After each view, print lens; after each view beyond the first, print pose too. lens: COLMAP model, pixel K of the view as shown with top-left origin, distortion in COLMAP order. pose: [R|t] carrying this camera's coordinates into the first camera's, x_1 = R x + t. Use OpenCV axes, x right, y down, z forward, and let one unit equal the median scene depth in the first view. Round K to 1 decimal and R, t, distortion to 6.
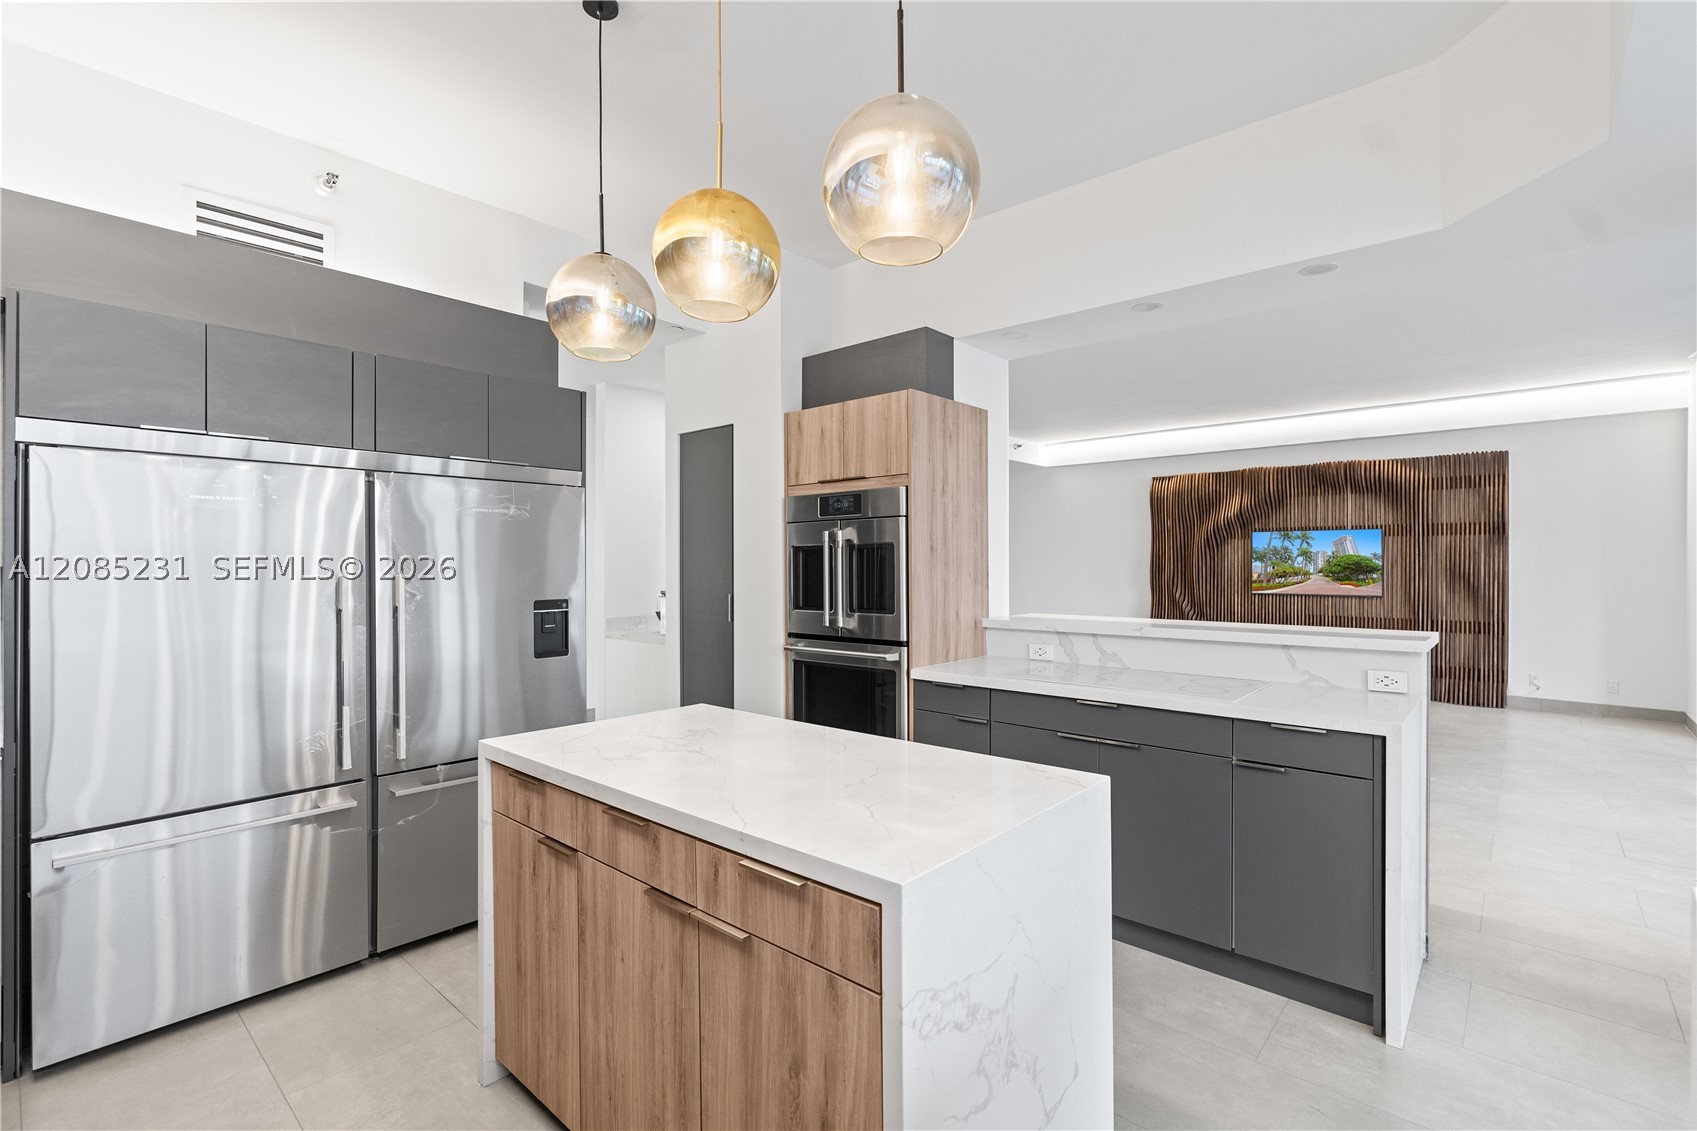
lens RADIAL K [[771.3, 0, 850.8], [0, 771.3, 564.5], [0, 0, 1]] dist [-0.011806, 0.004608]
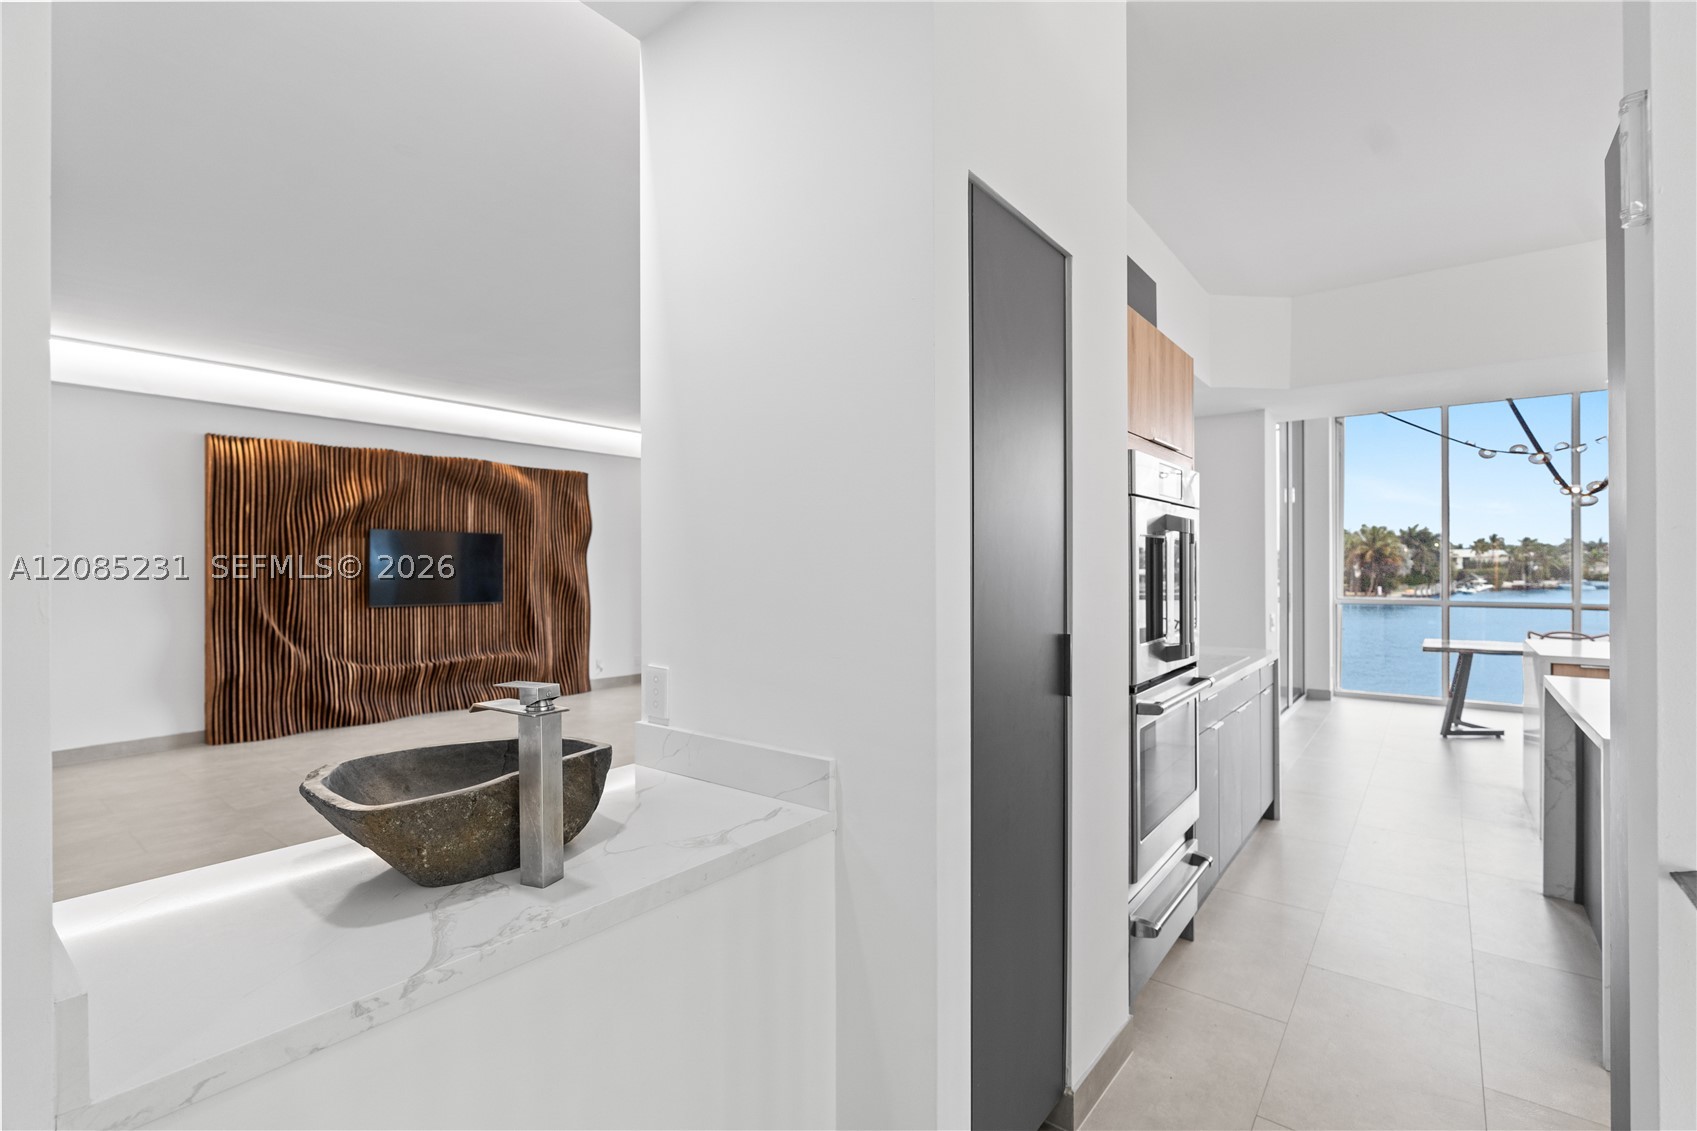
lens RADIAL K [[771.3, 0, 843.6], [0, 771.3, 563.1], [0, 0, 1]] dist [-0.011806, 0.004608]
pose [[-0.054071, 0.006692, 0.998515, -0.343262], [0.004546, 0.999969, -0.006456, -0.000434], [-0.998527, 0.004190, -0.054100, 0.655208]]
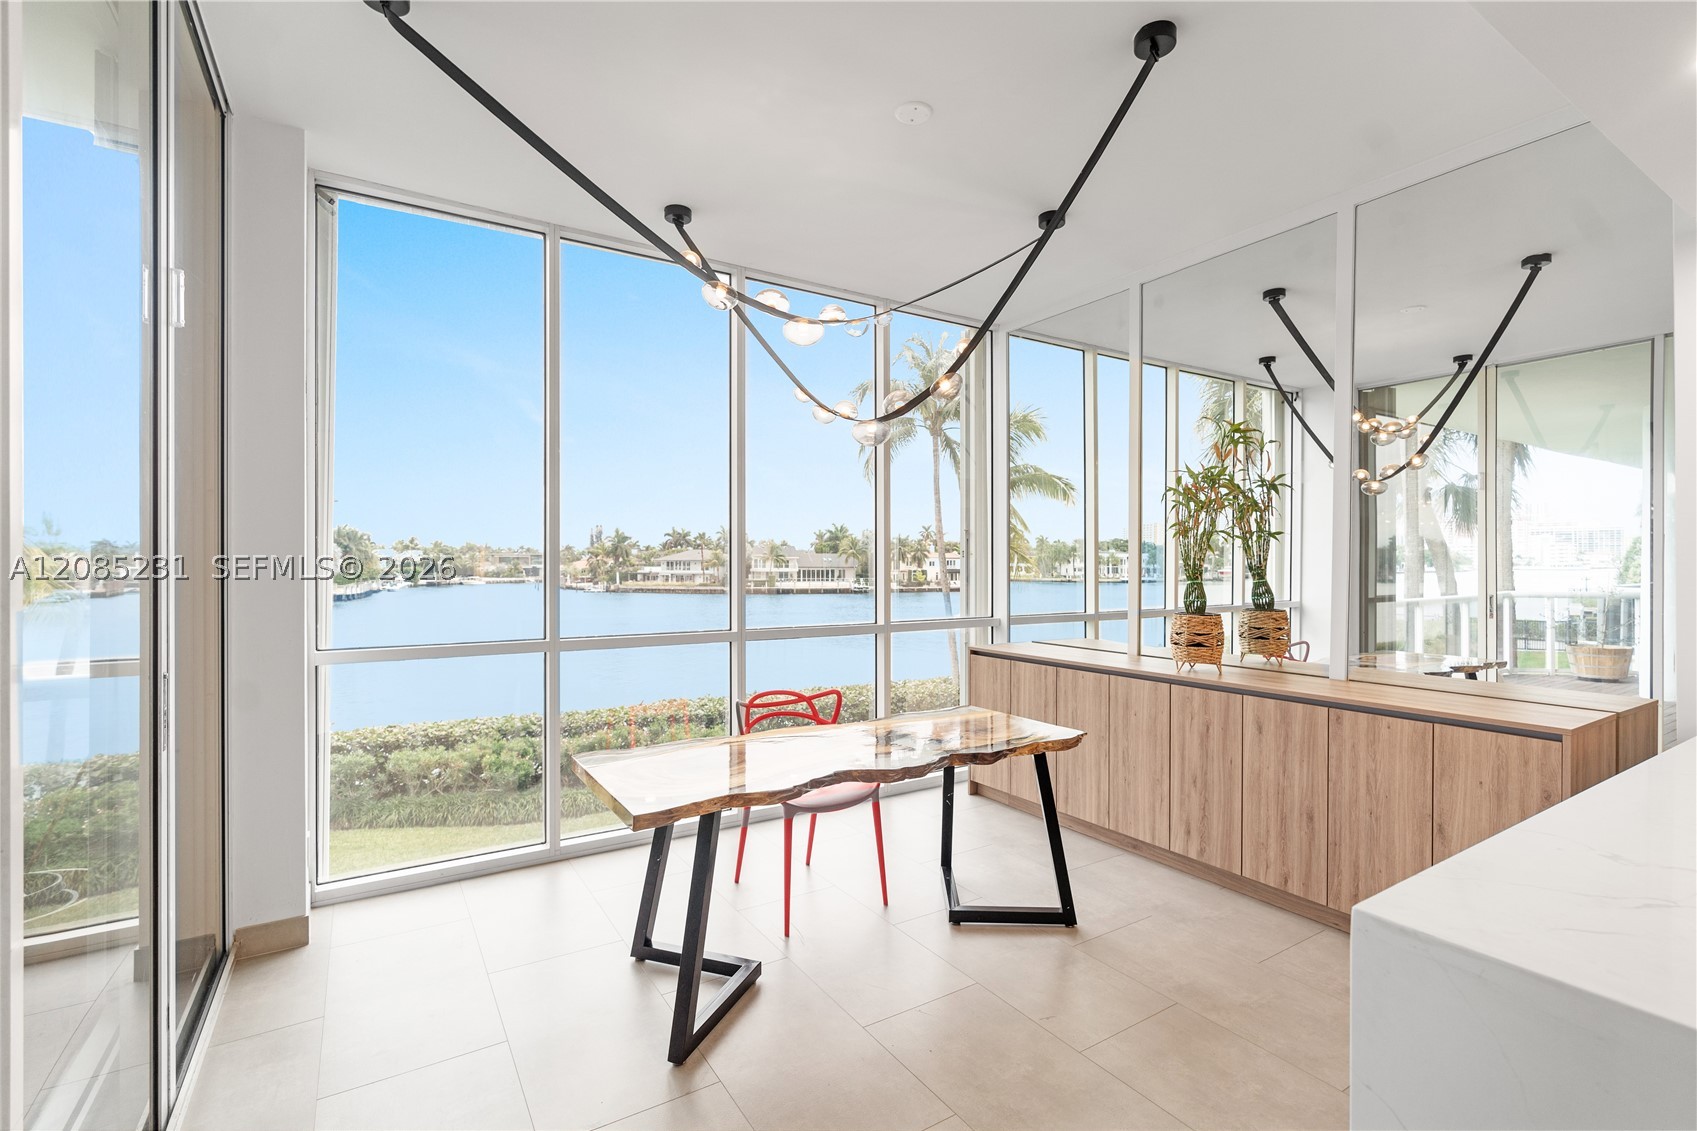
lens RADIAL K [[771.3, 0, 852.6], [0, 771.3, 565.9], [0, 0, 1]] dist [-0.011806, 0.004608]
pose [[-0.958737, 0.002263, 0.284287, 0.318897], [0.003649, 0.999984, 0.004346, -0.001741], [-0.284272, 0.005204, -0.958729, 0.208914]]
